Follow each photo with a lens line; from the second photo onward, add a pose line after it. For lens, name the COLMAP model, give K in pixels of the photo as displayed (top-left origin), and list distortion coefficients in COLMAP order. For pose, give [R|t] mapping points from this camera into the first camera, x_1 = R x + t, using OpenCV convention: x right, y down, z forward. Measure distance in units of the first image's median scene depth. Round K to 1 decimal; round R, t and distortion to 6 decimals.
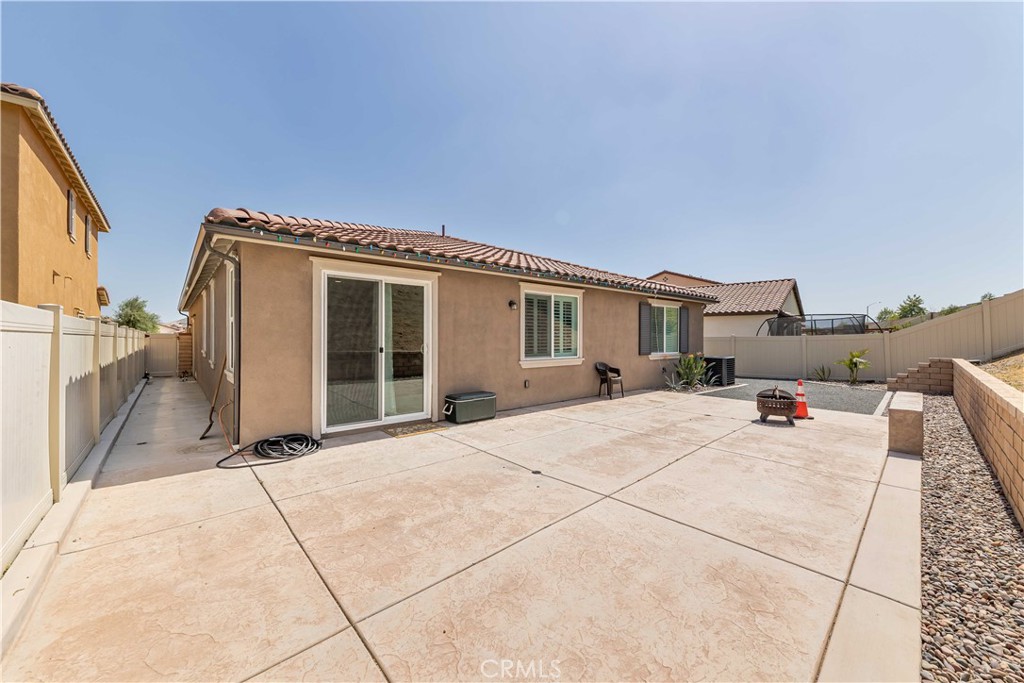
lens RADIAL K [[407.1, 0, 512.2], [0, 407.1, 339.5], [0, 0, 1]] dist [0.013832, -0.000413]
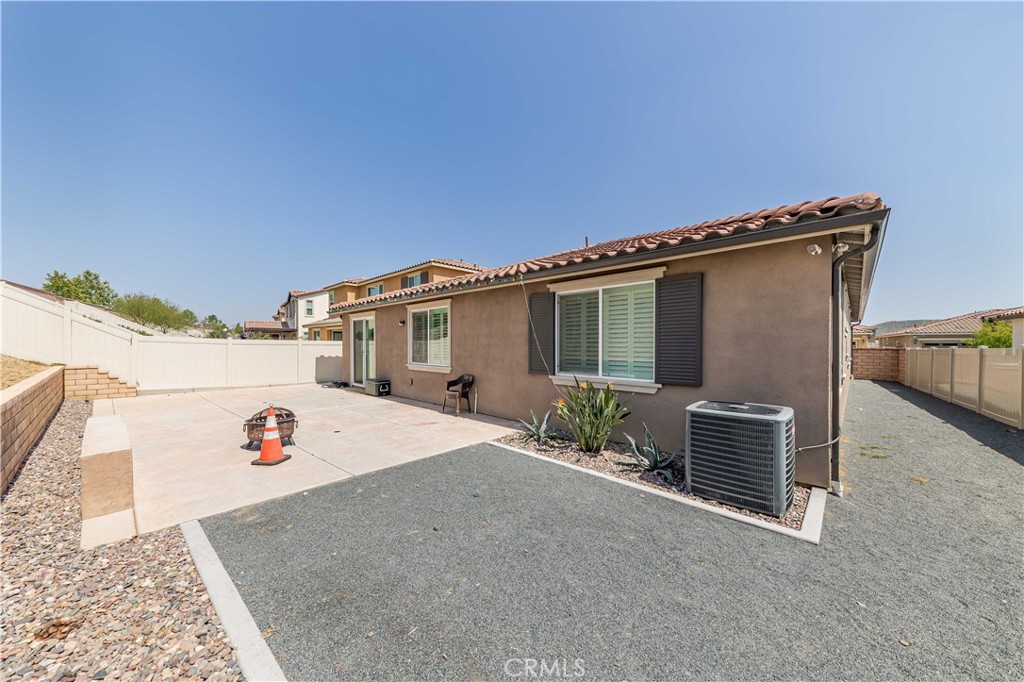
lens RADIAL K [[355.5, 0, 502.3], [0, 355.5, 343.1], [0, 0, 1]] dist [0.007928, -0.004181]
pose [[0.064849, -0.004423, -0.997885, 0.999405], [-0.002968, 0.999985, -0.004626, -0.009401], [0.997891, 0.003262, 0.064835, 1.018441]]
